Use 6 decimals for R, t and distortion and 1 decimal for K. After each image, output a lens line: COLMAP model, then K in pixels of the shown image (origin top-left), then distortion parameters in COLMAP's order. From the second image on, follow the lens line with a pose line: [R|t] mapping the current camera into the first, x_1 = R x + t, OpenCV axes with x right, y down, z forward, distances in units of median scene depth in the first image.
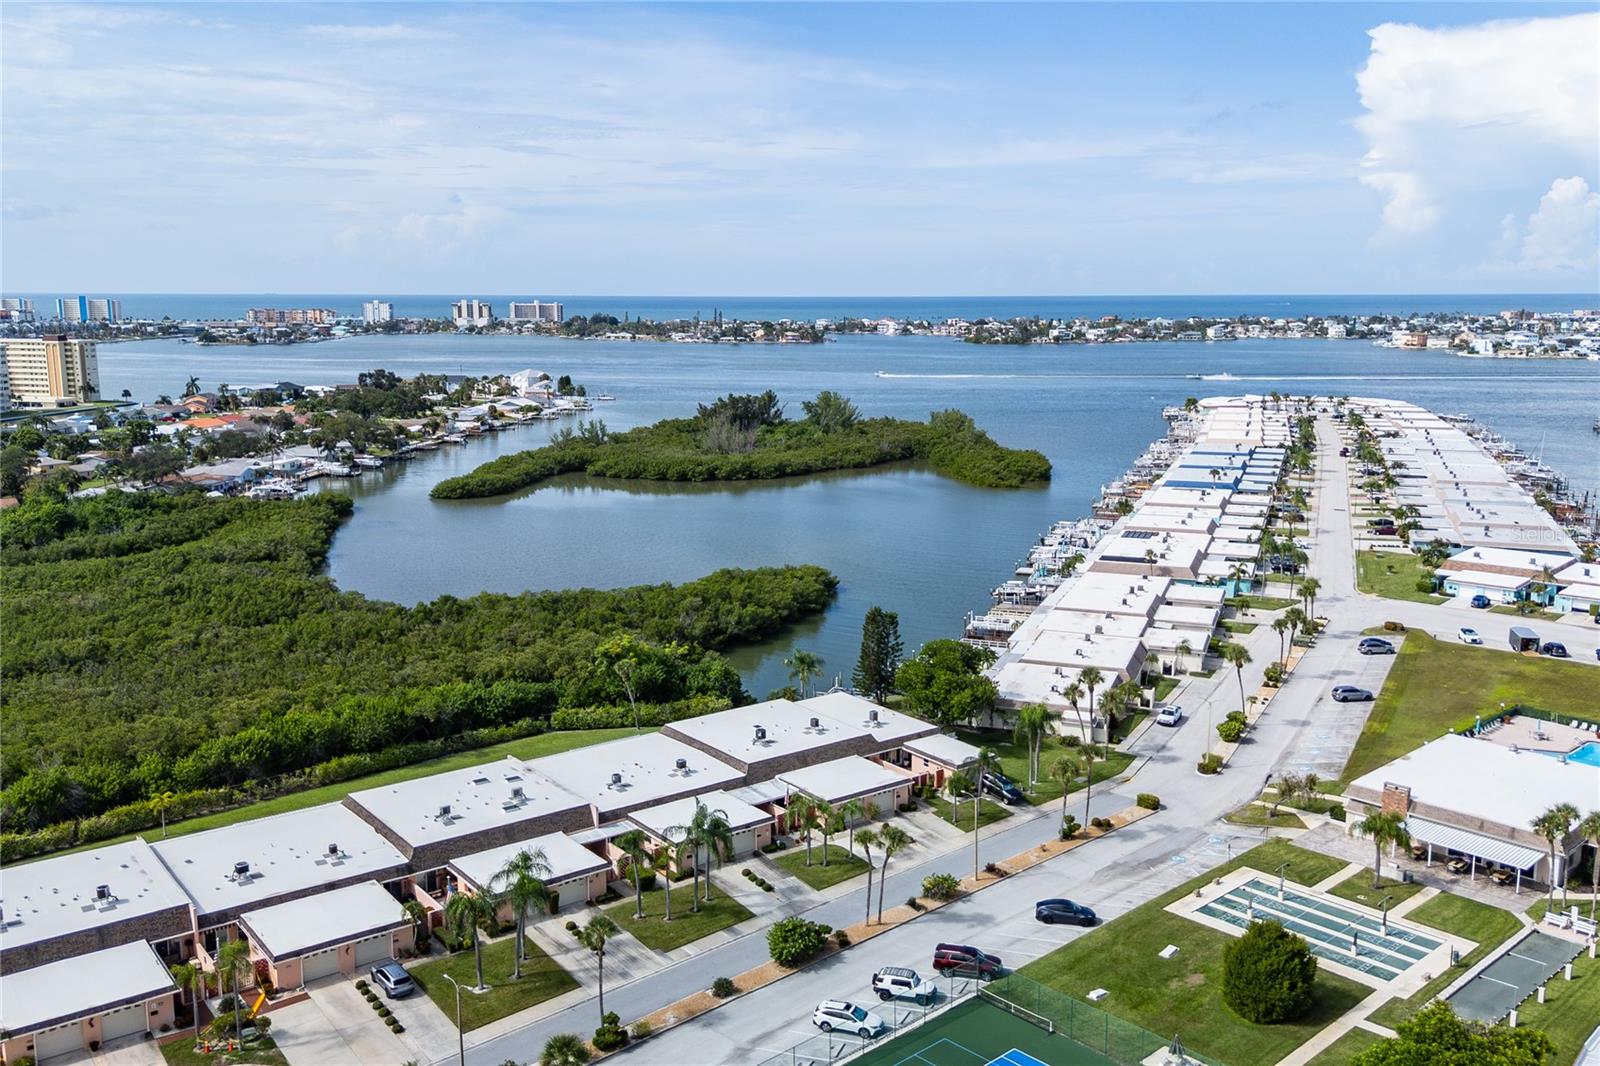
lens RADIAL K [[1387.3, 0, 796.0], [0, 1387.3, 551.3], [0, 0, 1]] dist [0.105130, -0.143098]
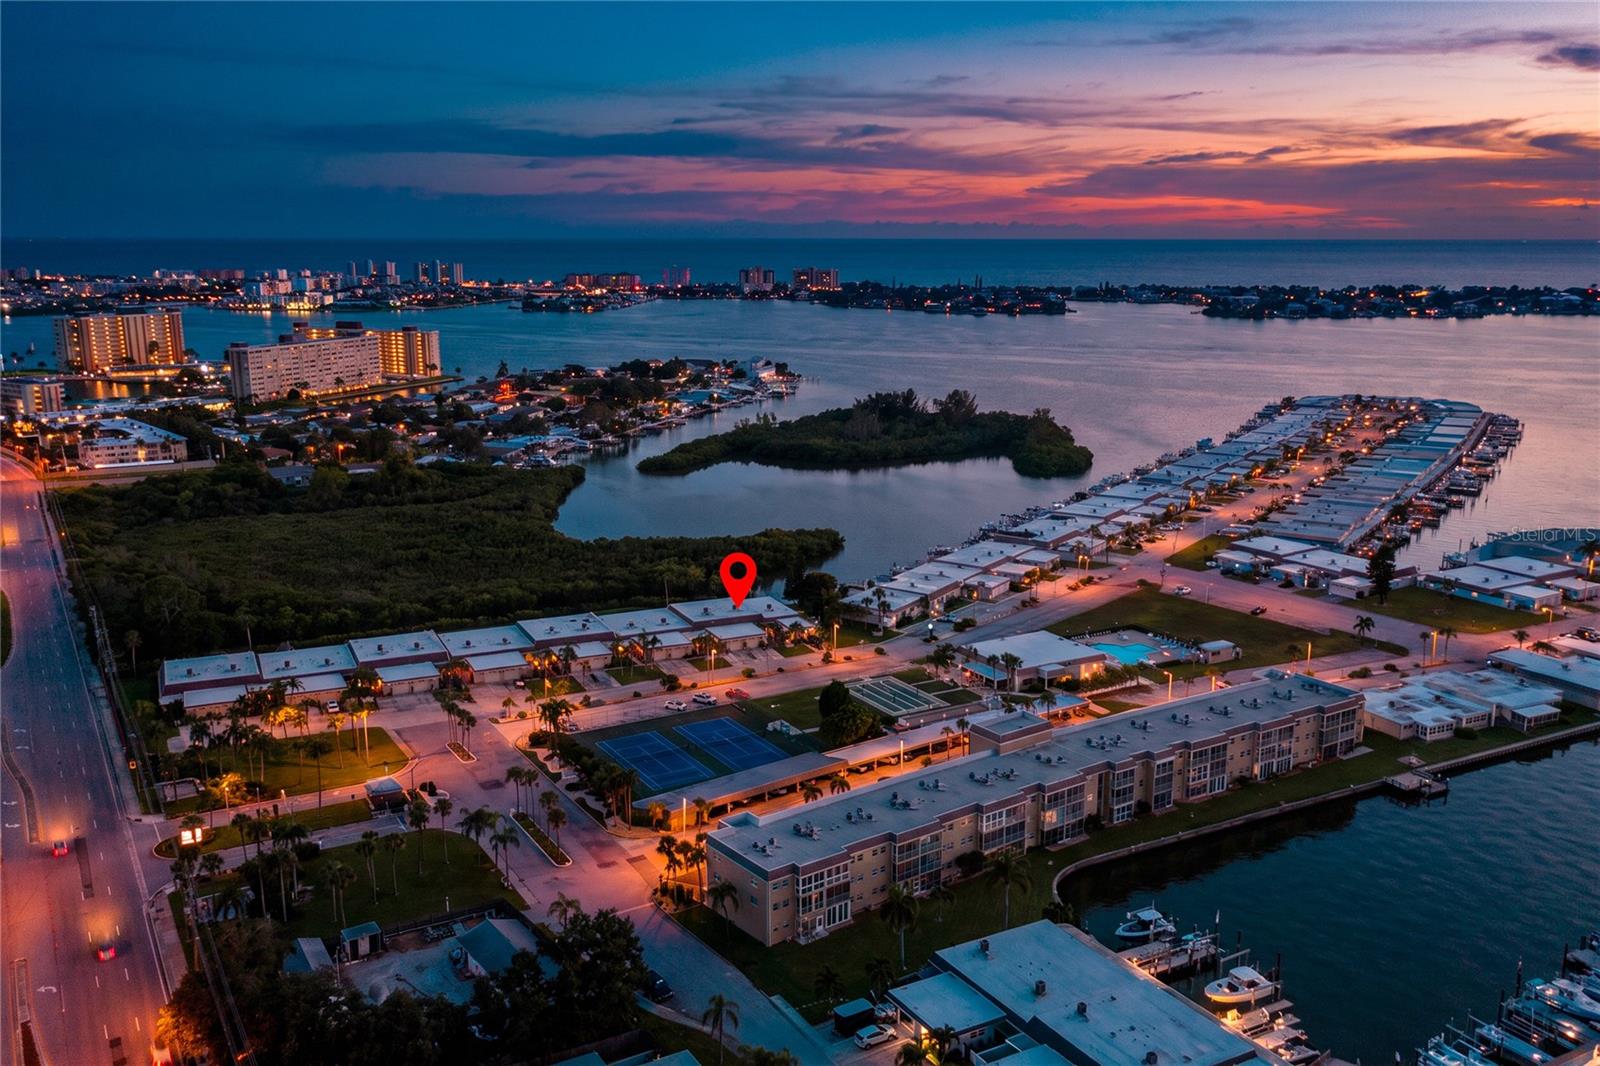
lens RADIAL K [[1387.3, 0, 796.0], [0, 1387.3, 551.3], [0, 0, 1]] dist [0.105130, -0.143098]
pose [[0.976728, 0.049046, -0.208801, 0.209126], [-0.041075, 0.998259, 0.042341, -0.020231], [0.210514, -0.032779, 0.977041, -0.395727]]
